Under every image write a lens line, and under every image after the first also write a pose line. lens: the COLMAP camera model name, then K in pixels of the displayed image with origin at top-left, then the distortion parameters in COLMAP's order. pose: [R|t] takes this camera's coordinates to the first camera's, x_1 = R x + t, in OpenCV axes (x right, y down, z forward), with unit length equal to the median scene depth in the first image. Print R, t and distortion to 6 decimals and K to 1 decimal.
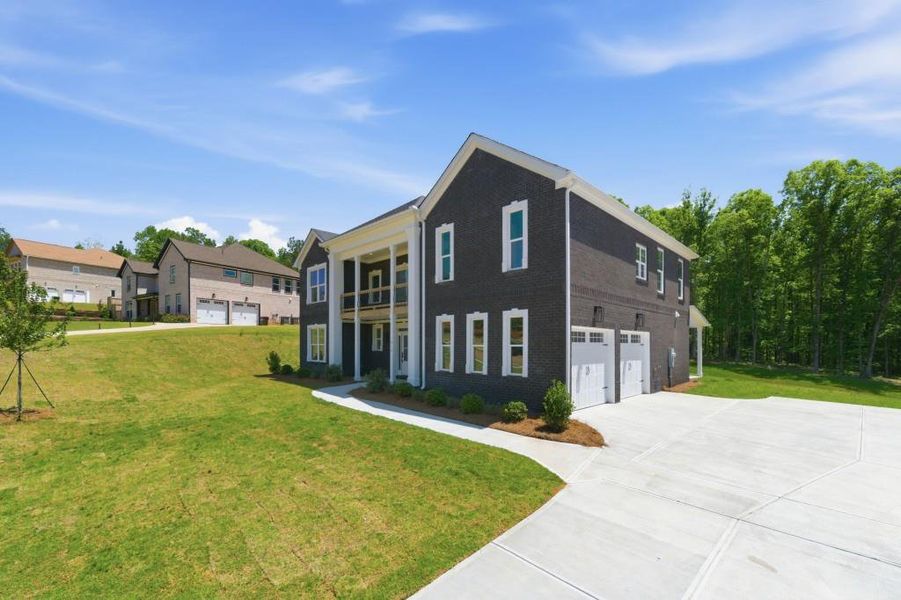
lens RADIAL K [[398.1, 0, 452.0], [0, 398.1, 347.6], [0, 0, 1]] dist [-0.001277, -0.000290]
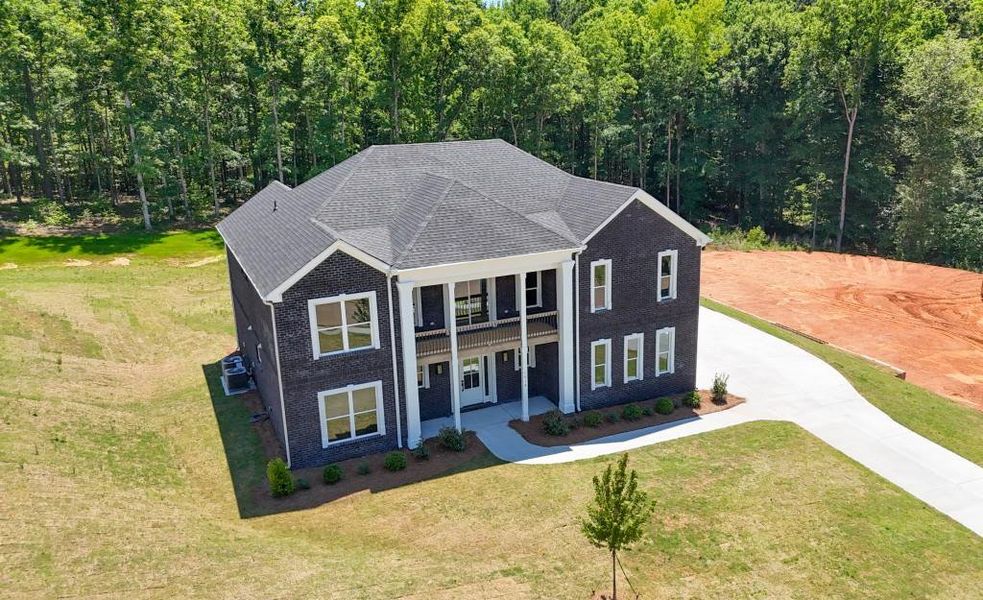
lens RADIAL K [[810.0, 0, 553.1], [0, 810.0, 296.9], [0, 0, 1]] dist [0.036717, -0.008802]
pose [[0.293298, -0.260234, 0.919921, -2.371840], [0.014962, 0.963371, 0.267755, -0.908340], [-0.955904, -0.064768, 0.286449, 0.575370]]
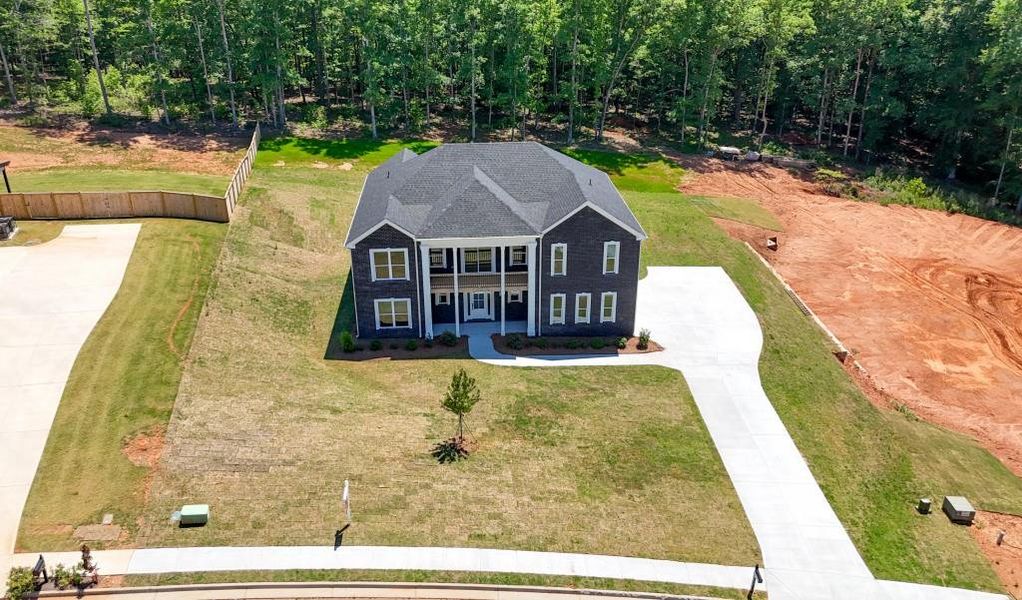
lens RADIAL K [[829.4, 0, 509.7], [0, 829.4, 314.1], [0, 0, 1]] dist [0.107023, -0.232468]
pose [[0.654893, -0.334154, 0.677833, -2.912858], [0.005047, 0.898848, 0.438232, -1.756944], [-0.755705, -0.283574, 0.590335, -1.057285]]
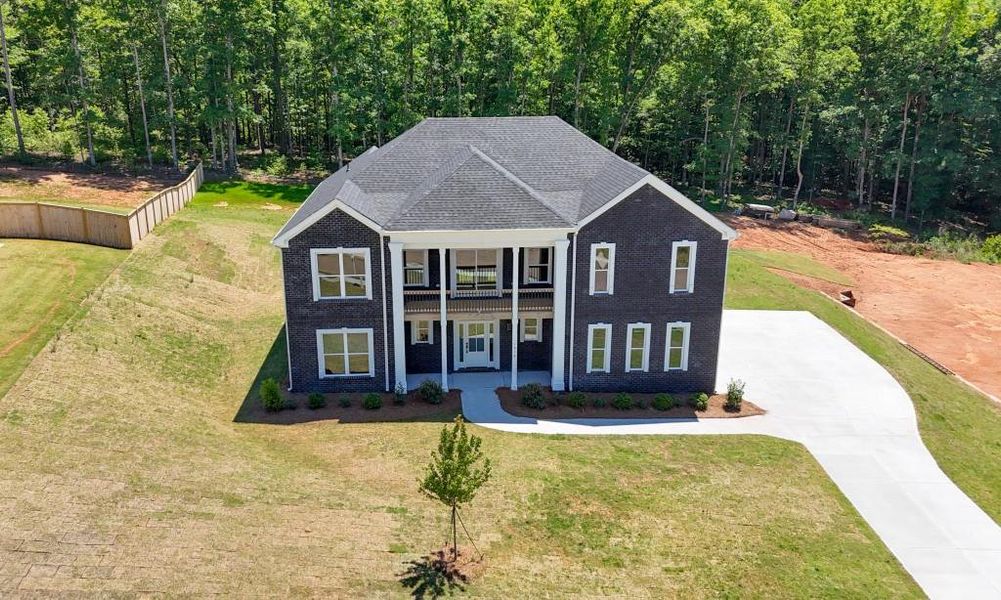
lens RADIAL K [[826.7, 0, 477.1], [0, 826.7, 302.3], [0, 0, 1]] dist [0.058033, -0.066570]
pose [[0.662369, -0.224944, 0.714610, -2.107809], [0.006112, 0.955450, 0.295090, -0.923414], [-0.749153, -0.191090, 0.634235, -0.187264]]
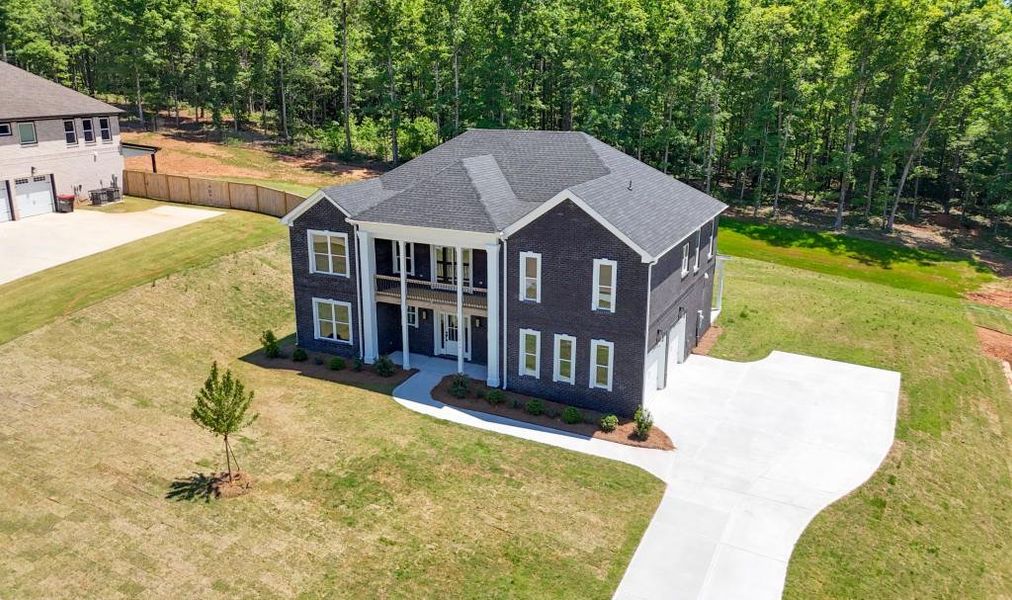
lens RADIAL K [[821.6, 0, 506.0], [0, 821.6, 300.0], [0, 0, 1]] dist [0.042295, -0.006354]
pose [[0.945494, -0.091696, 0.312462, -0.920342], [0.003549, 0.962380, 0.271683, -0.913472], [-0.325619, -0.255766, 0.910251, -1.230446]]
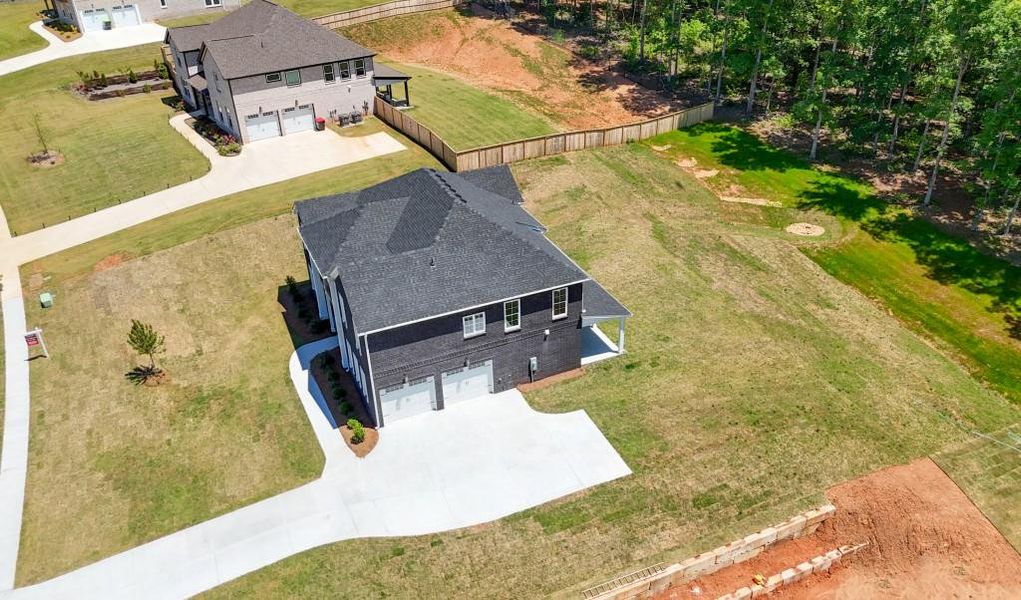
lens RADIAL K [[860.3, 0, 510.5], [0, 860.3, 300.0], [0, 0, 1]] dist [0.036276, 0.000221]
pose [[0.929049, 0.157160, -0.334915, 2.000145], [0.029324, 0.871152, 0.490137, -2.207645], [0.368792, -0.465183, 0.804735, -1.708910]]
